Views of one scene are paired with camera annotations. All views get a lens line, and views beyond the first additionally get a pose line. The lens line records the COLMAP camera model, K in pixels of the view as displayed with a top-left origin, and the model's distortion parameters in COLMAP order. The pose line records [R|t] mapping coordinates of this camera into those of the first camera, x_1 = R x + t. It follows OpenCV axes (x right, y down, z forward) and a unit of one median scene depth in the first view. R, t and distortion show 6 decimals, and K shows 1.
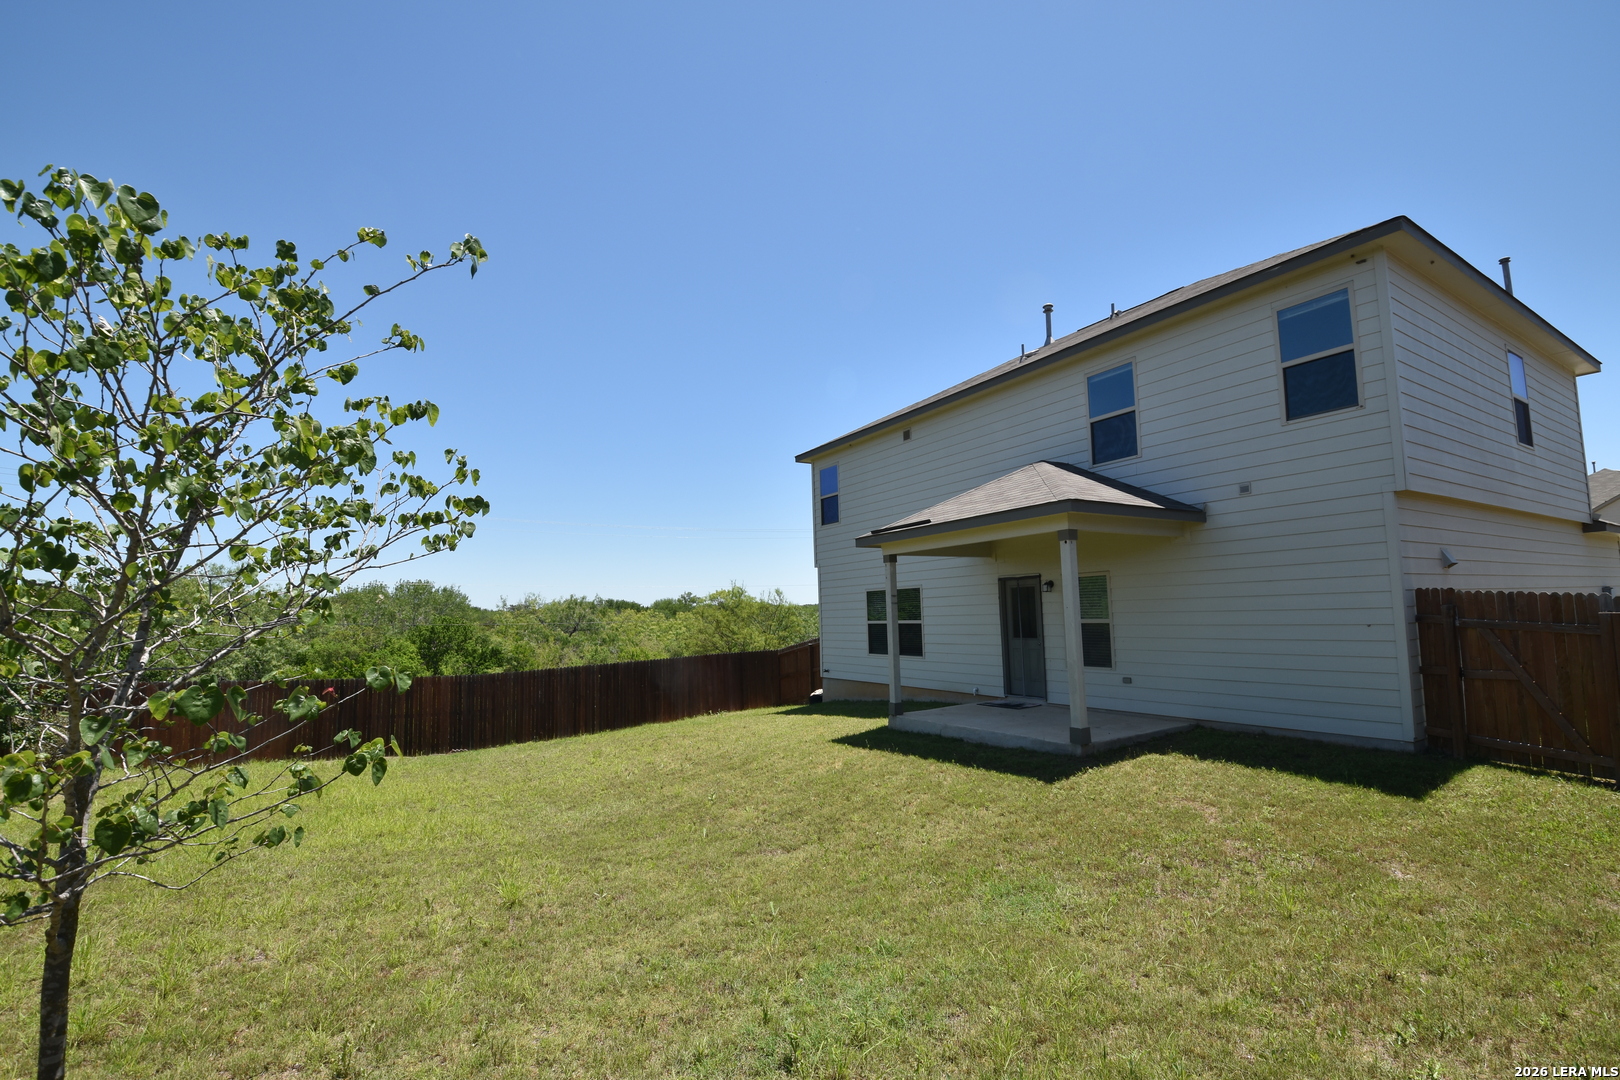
lens RADIAL K [[699.9, 0, 811.5], [0, 699.9, 548.4], [0, 0, 1]] dist [0.020490, -0.024104]
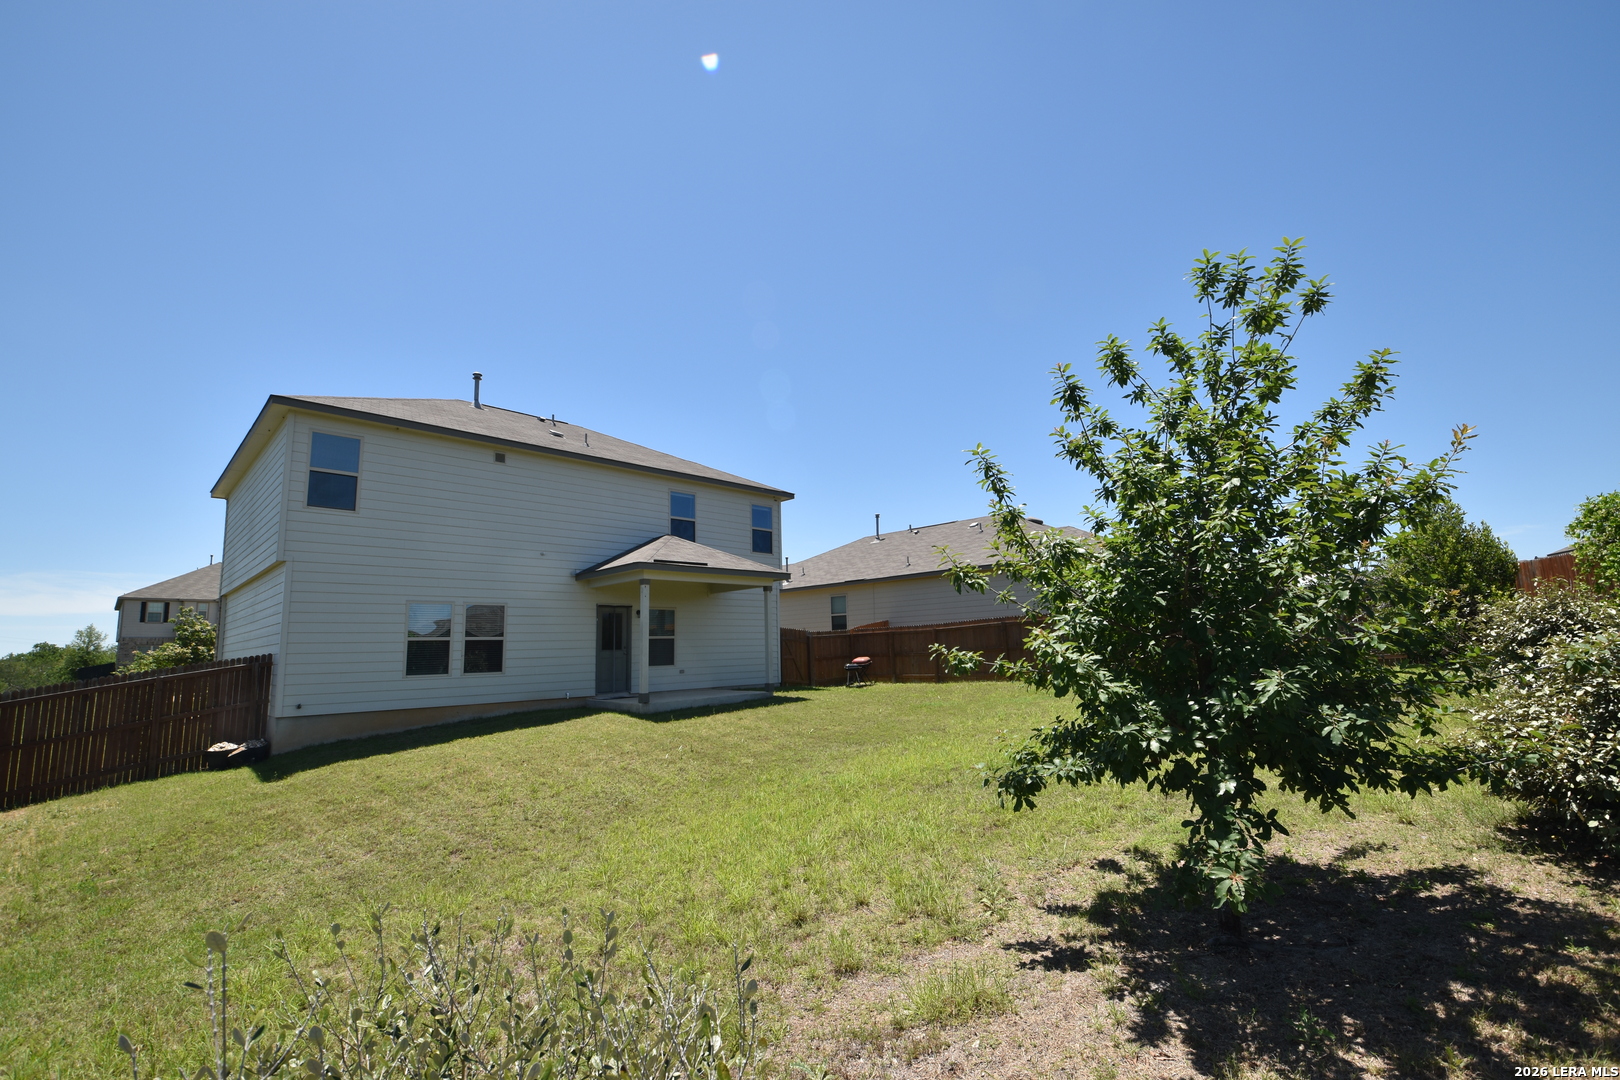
lens RADIAL K [[699.9, 0, 811.5], [0, 699.9, 548.4], [0, 0, 1]] dist [0.020490, -0.024104]
pose [[-0.239272, 0.207808, 0.948454, -1.116505], [-0.023452, 0.975306, -0.219608, 0.223125], [-0.970669, -0.074789, -0.228490, 0.935790]]
